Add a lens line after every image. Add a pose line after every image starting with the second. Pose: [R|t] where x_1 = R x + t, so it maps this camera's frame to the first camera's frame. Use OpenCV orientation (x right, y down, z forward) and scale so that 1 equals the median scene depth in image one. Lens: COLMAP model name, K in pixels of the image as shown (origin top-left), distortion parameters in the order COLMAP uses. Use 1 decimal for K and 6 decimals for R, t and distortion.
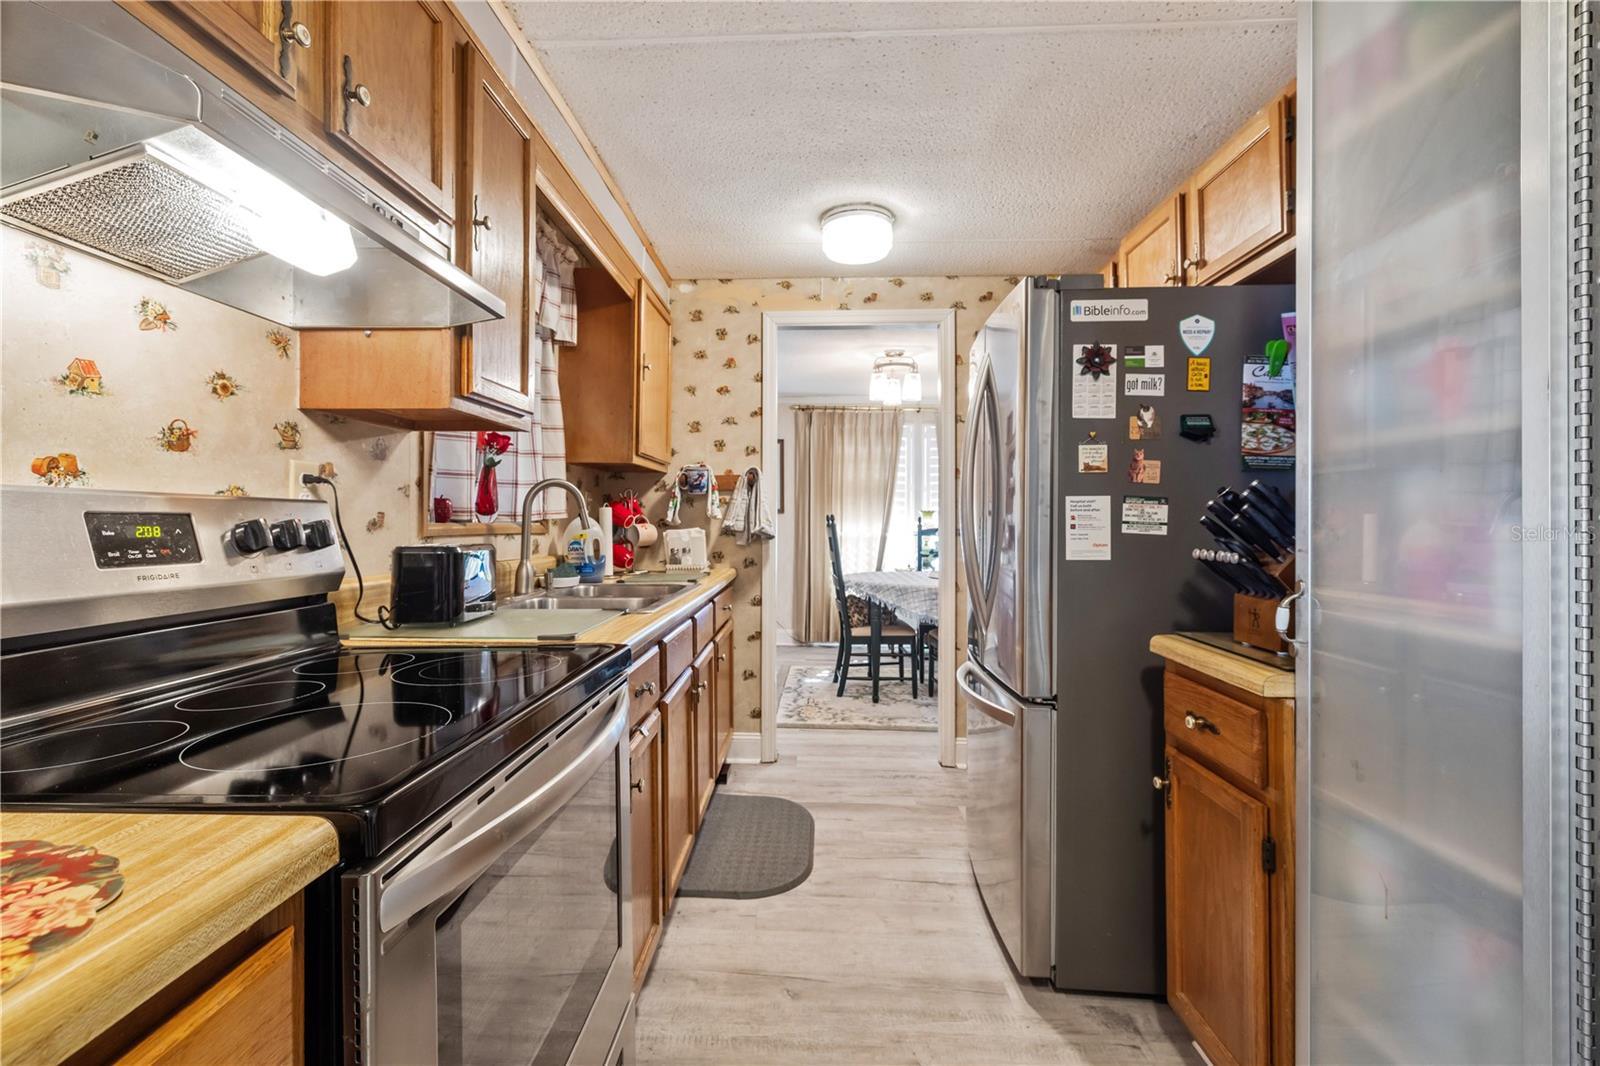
lens RADIAL K [[684.4, 0, 799.7], [0, 684.4, 525.1], [0, 0, 1]] dist [-0.000013, 0.000426]
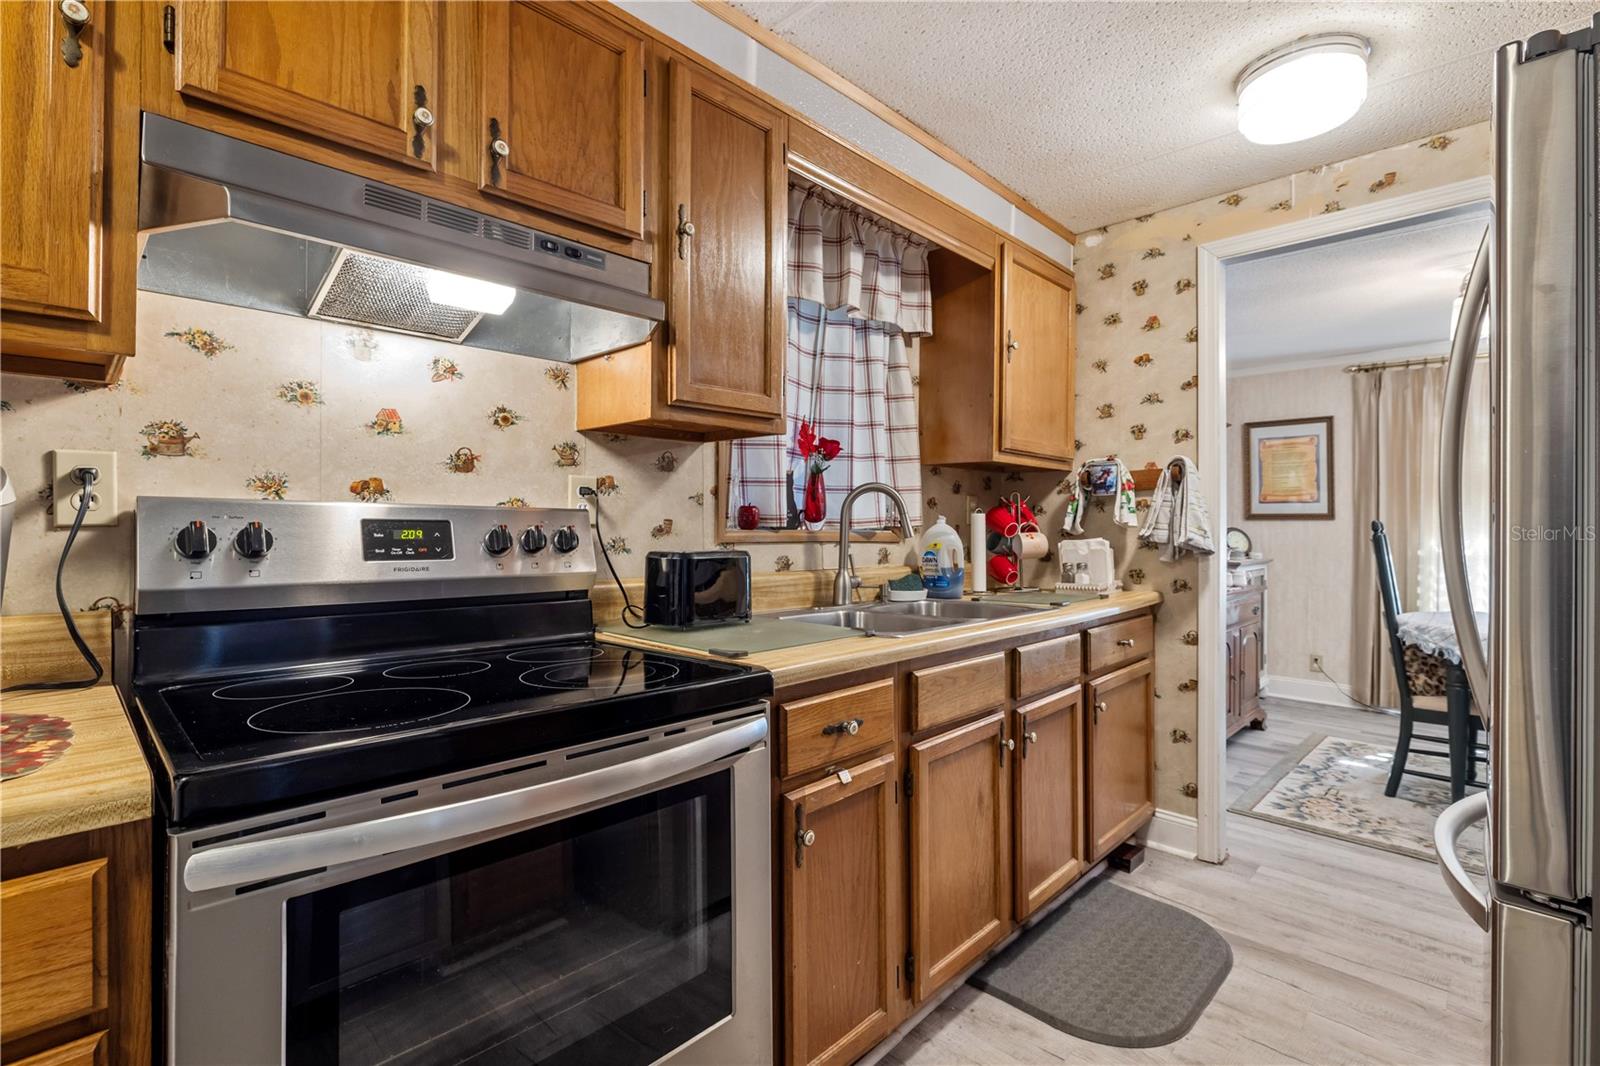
lens RADIAL K [[735.4, 0, 802.1], [0, 735.4, 527.6], [0, 0, 1]] dist [-0.011094, 0.000865]
pose [[0.740392, 0.002726, -0.672169, 0.185139], [-0.008571, 0.999949, -0.005385, -0.000793], [0.672120, 0.009748, 0.740378, 0.155226]]
